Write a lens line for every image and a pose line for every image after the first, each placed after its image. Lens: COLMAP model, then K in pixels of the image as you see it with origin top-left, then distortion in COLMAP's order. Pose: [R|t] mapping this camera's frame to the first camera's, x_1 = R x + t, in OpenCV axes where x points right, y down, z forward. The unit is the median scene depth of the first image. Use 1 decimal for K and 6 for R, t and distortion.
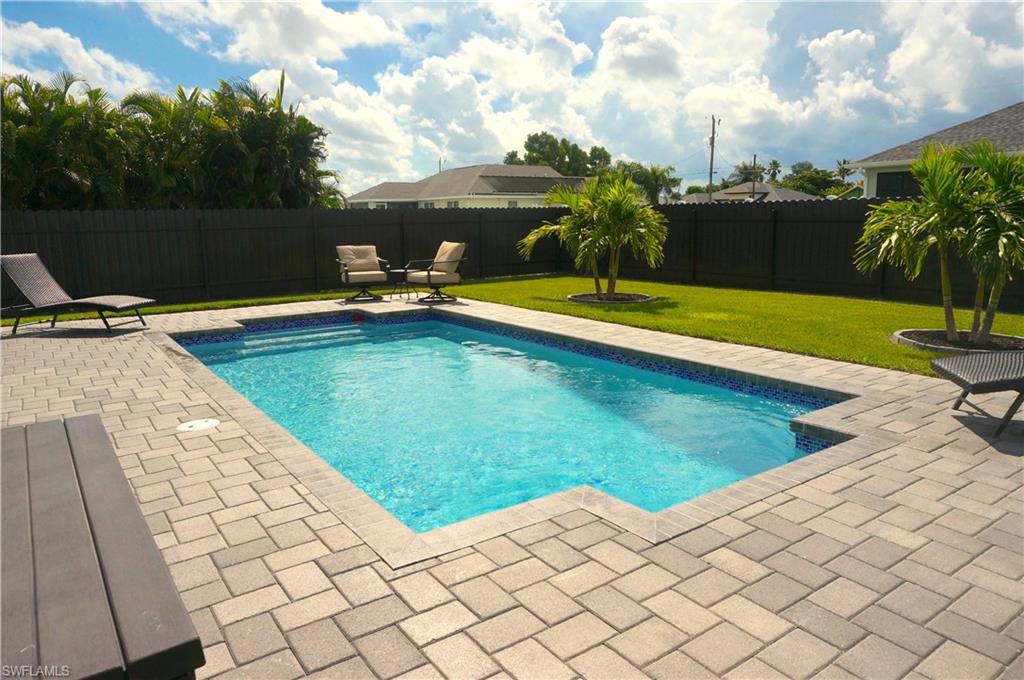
lens RADIAL K [[670.4, 0, 512.0], [0, 670.4, 340.0], [0, 0, 1]] dist [-0.032147, 0.001149]
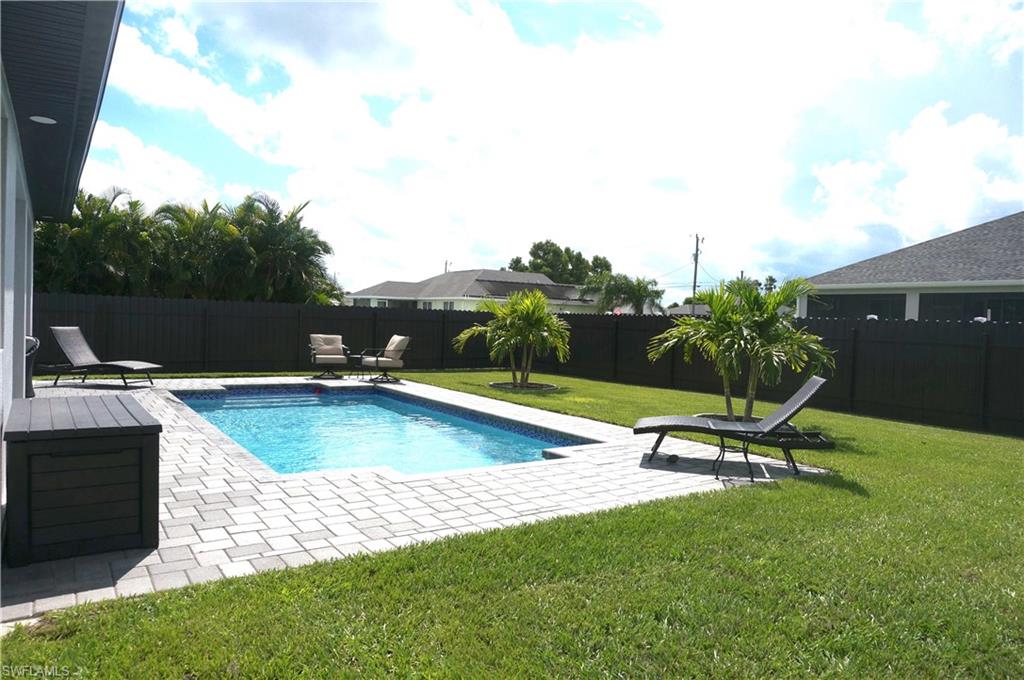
lens RADIAL K [[692.1, 0, 512.0], [0, 692.1, 340.0], [0, 0, 1]] dist [-0.017294, -0.000846]
pose [[0.998439, 0.048331, -0.027991, 0.150796], [-0.051984, 0.987419, -0.149334, 0.043769], [0.020421, 0.150556, 0.988391, -0.272913]]
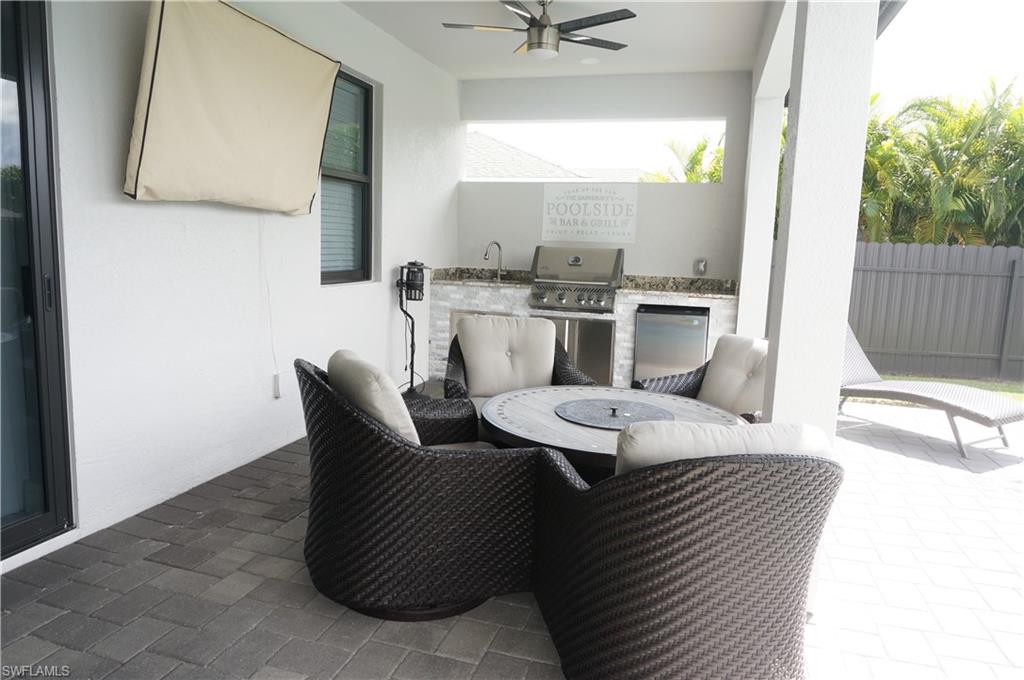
lens RADIAL K [[670.4, 0, 512.0], [0, 670.4, 340.0], [0, 0, 1]] dist [-0.032147, 0.001149]
pose [[0.622620, 0.146297, -0.768728, -0.292131], [-0.179717, 0.982843, 0.041486, -0.044671], [0.761608, 0.112323, 0.638229, 0.217490]]
